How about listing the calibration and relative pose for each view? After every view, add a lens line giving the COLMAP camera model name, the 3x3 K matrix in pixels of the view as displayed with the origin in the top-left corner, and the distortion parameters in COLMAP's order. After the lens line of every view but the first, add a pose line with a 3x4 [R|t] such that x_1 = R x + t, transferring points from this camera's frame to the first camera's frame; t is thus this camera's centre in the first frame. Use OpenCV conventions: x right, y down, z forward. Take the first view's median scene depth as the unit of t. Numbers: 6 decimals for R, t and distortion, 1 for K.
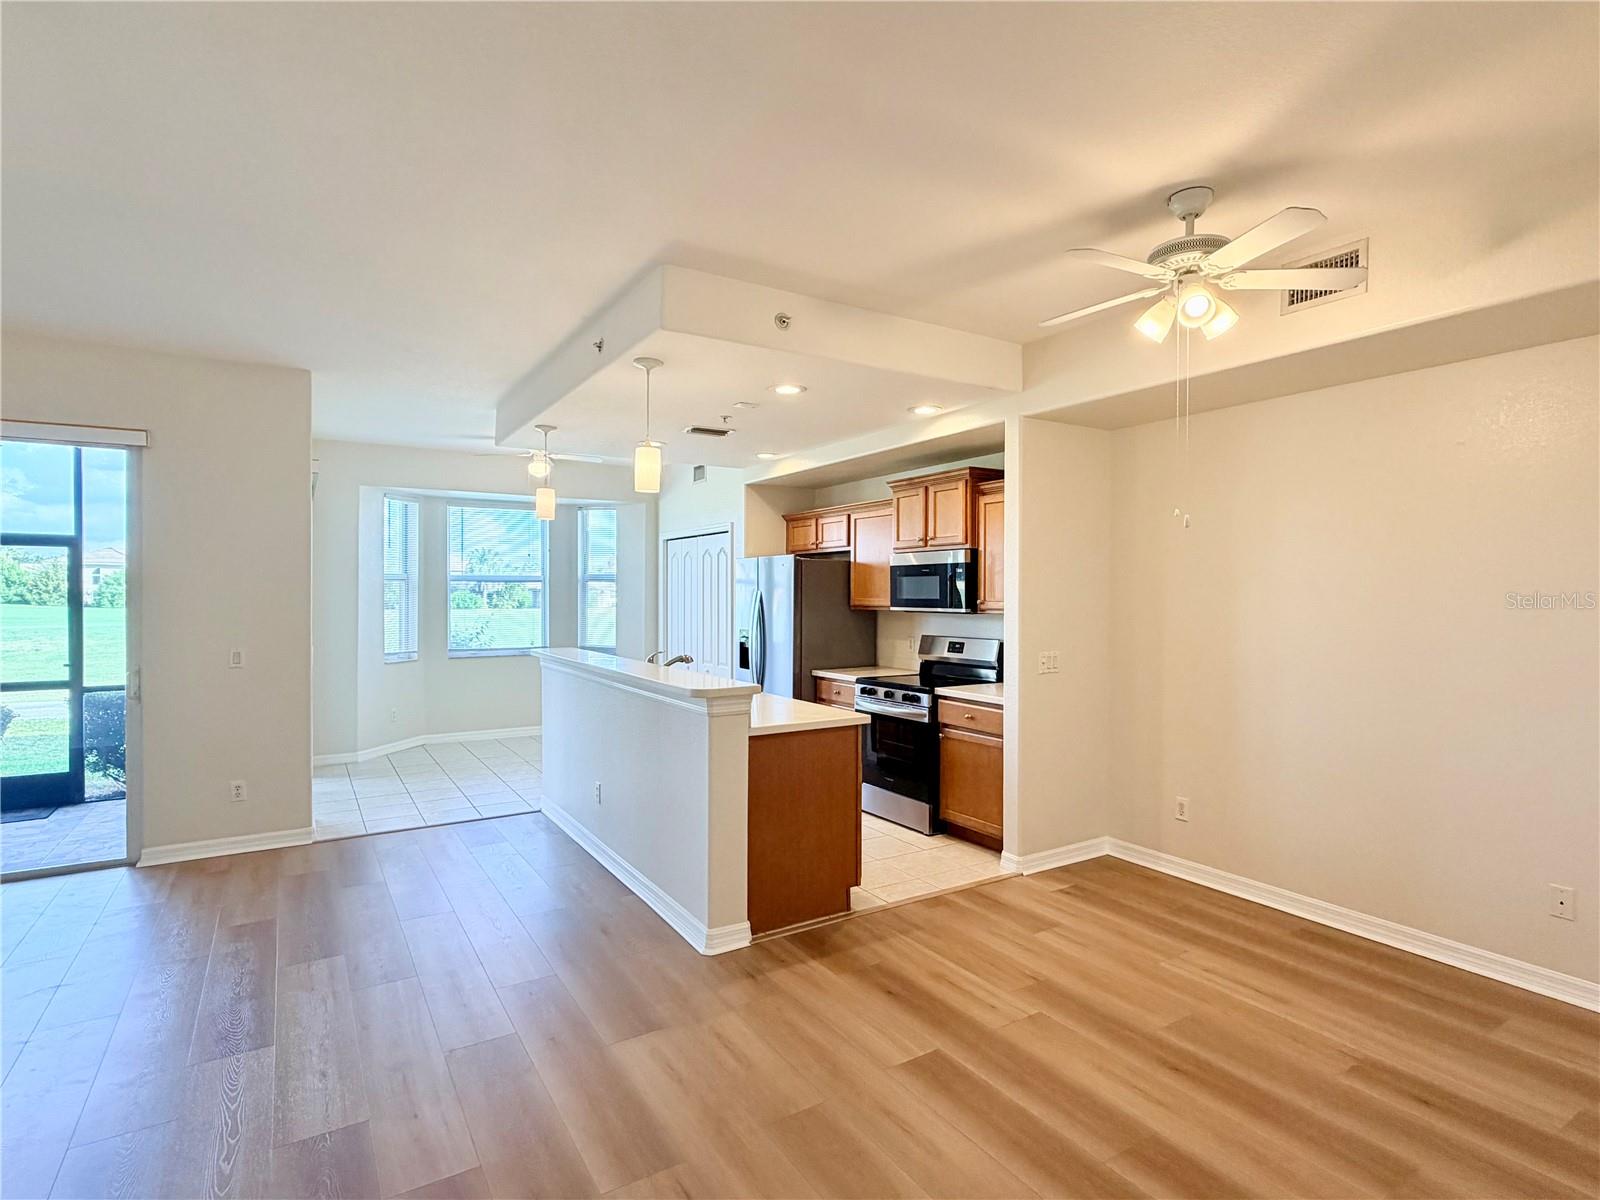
lens RADIAL K [[807.2, 0, 805.2], [0, 807.2, 599.7], [0, 0, 1]] dist [-0.003562, 0.003019]
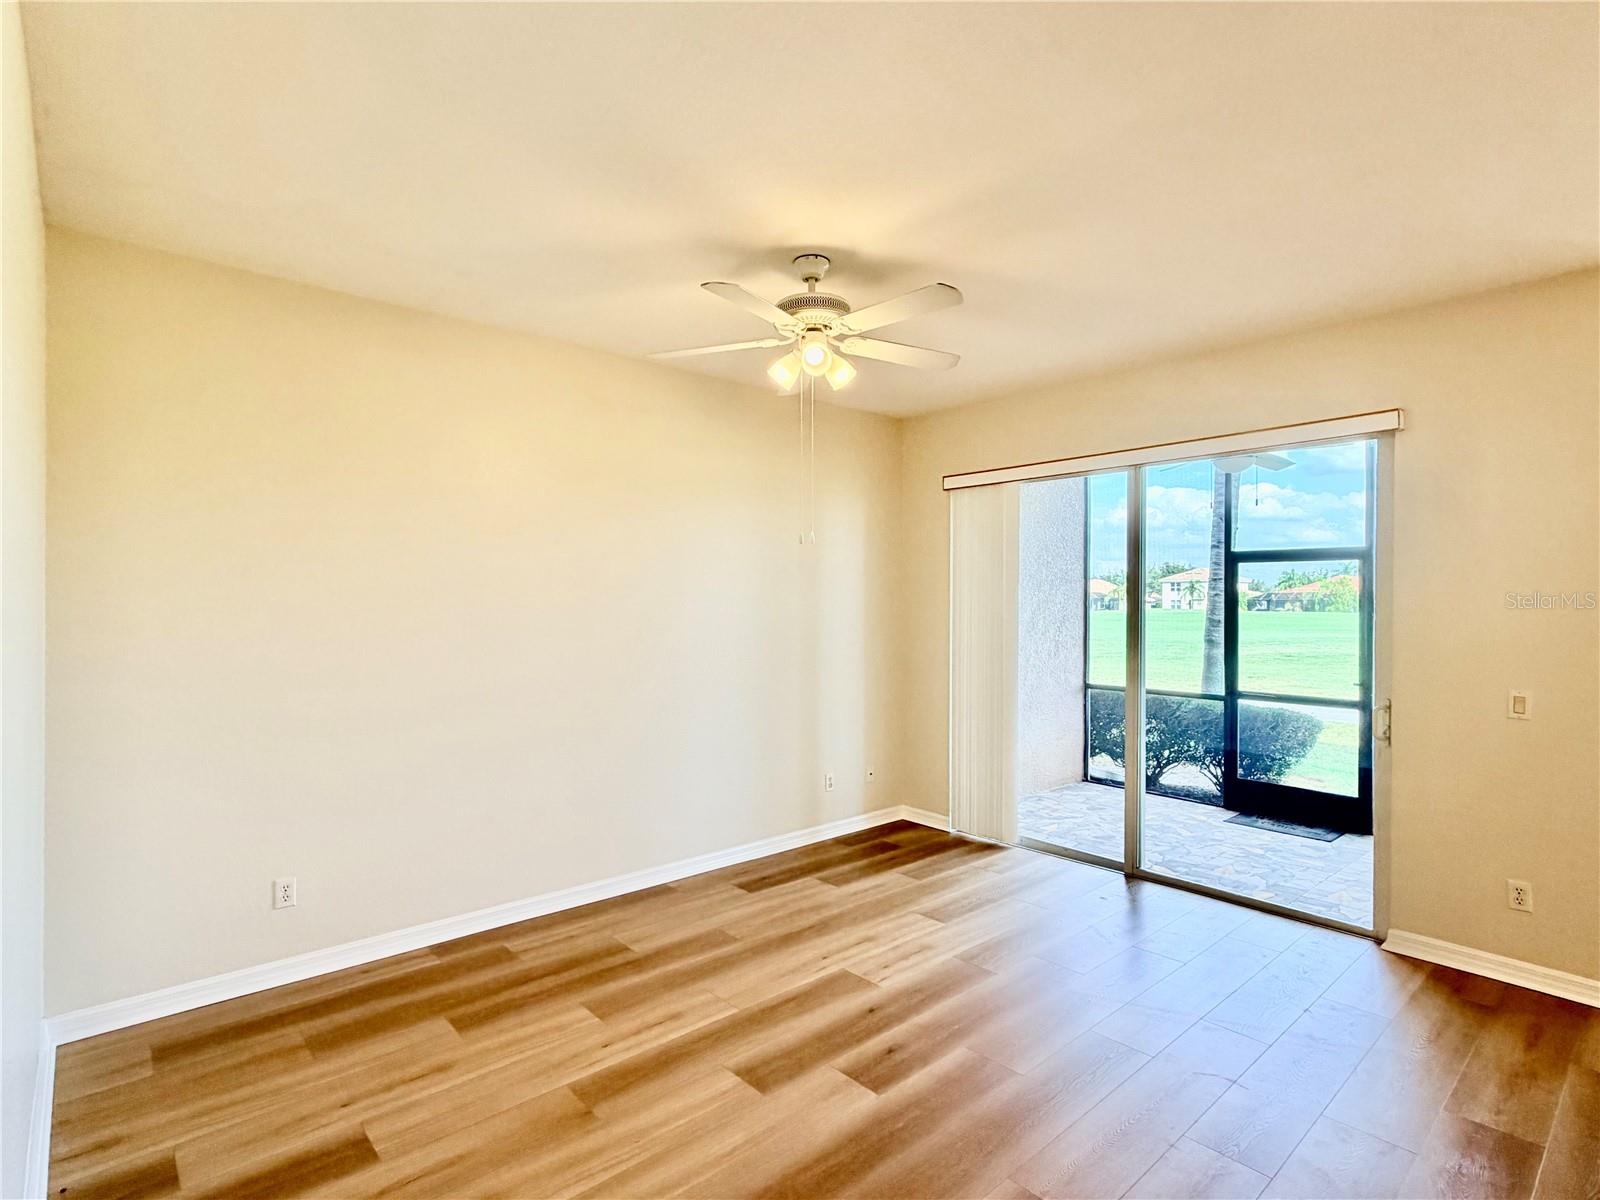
lens RADIAL K [[807.2, 0, 799.3], [0, 807.2, 603.6], [0, 0, 1]] dist [-0.003562, 0.003019]
pose [[0.159224, 0.003012, -0.987238, -0.101494], [-0.012348, 0.999923, 0.001059, -0.008320], [0.987165, 0.012022, 0.159249, 0.242830]]
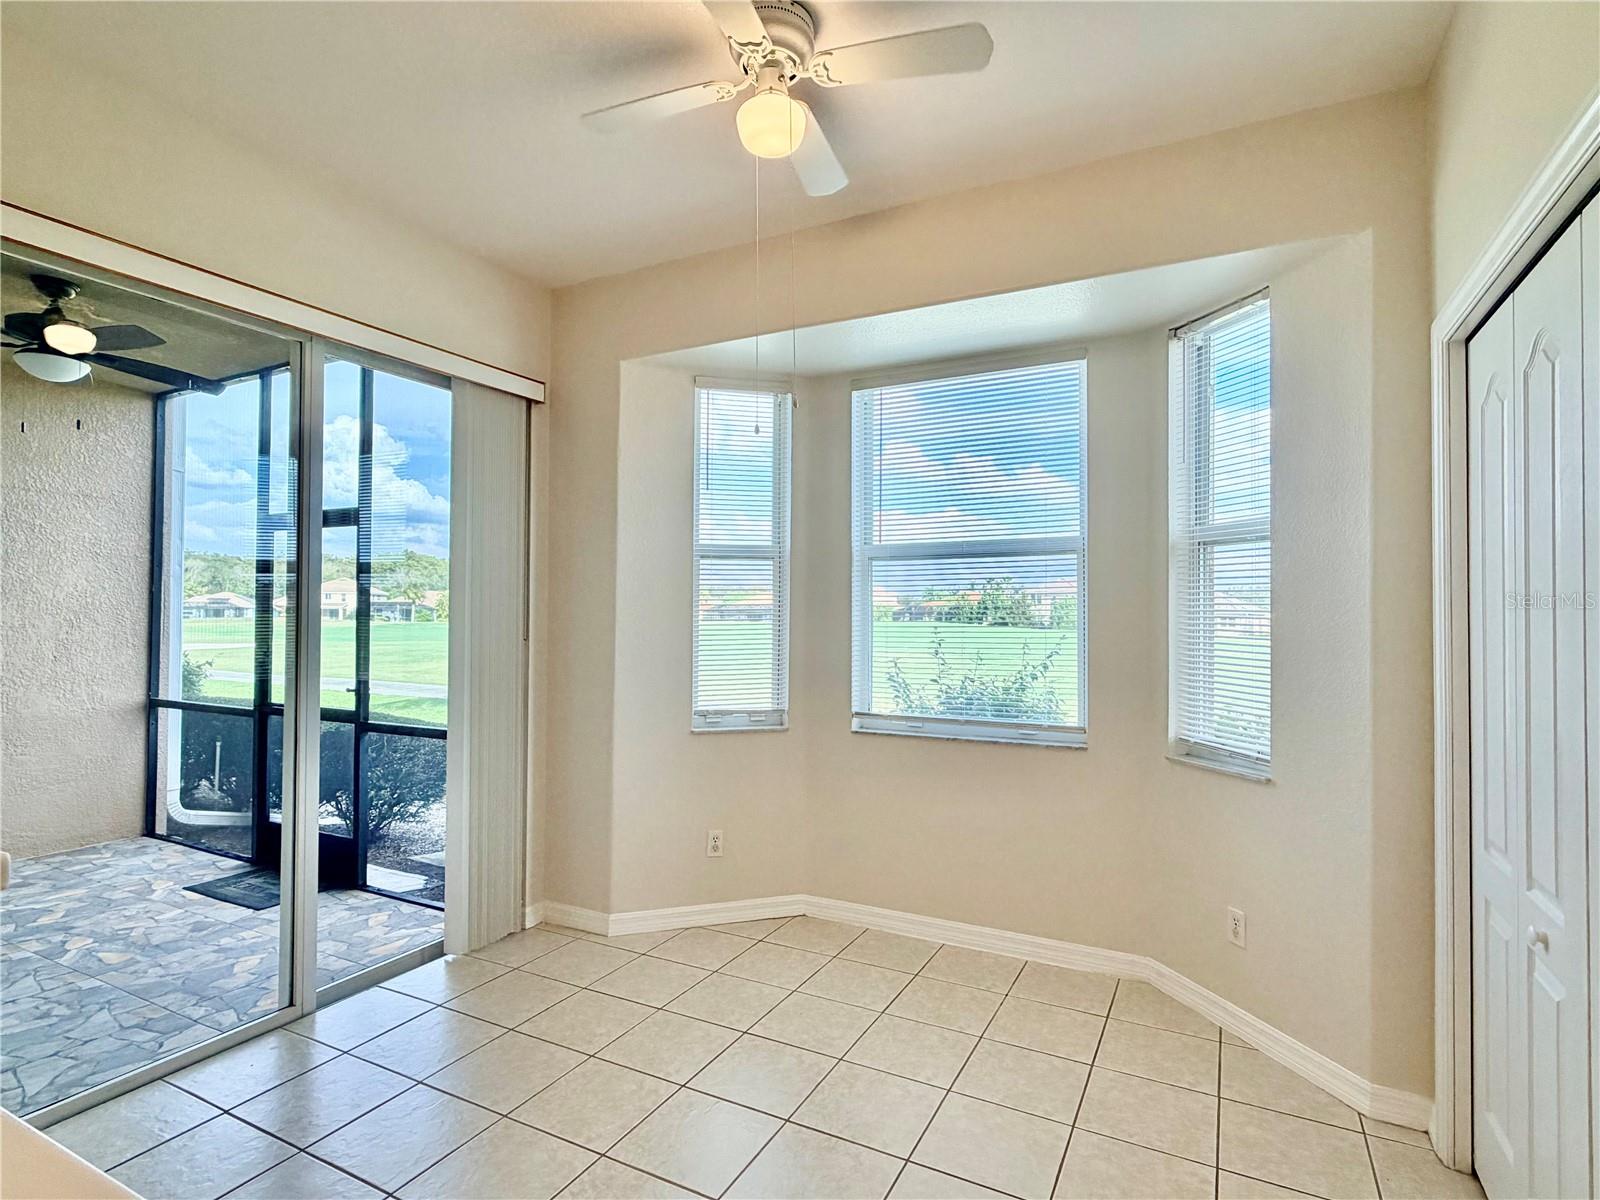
lens RADIAL K [[827.1, 0, 793.8], [0, 827.1, 601.1], [0, 0, 1]] dist [0.002603, 0.001275]
pose [[0.497826, -0.013169, -0.867177, -0.098670], [-0.012358, 0.999675, -0.022276, 0.016700], [0.867189, 0.021806, 0.497501, 1.182349]]
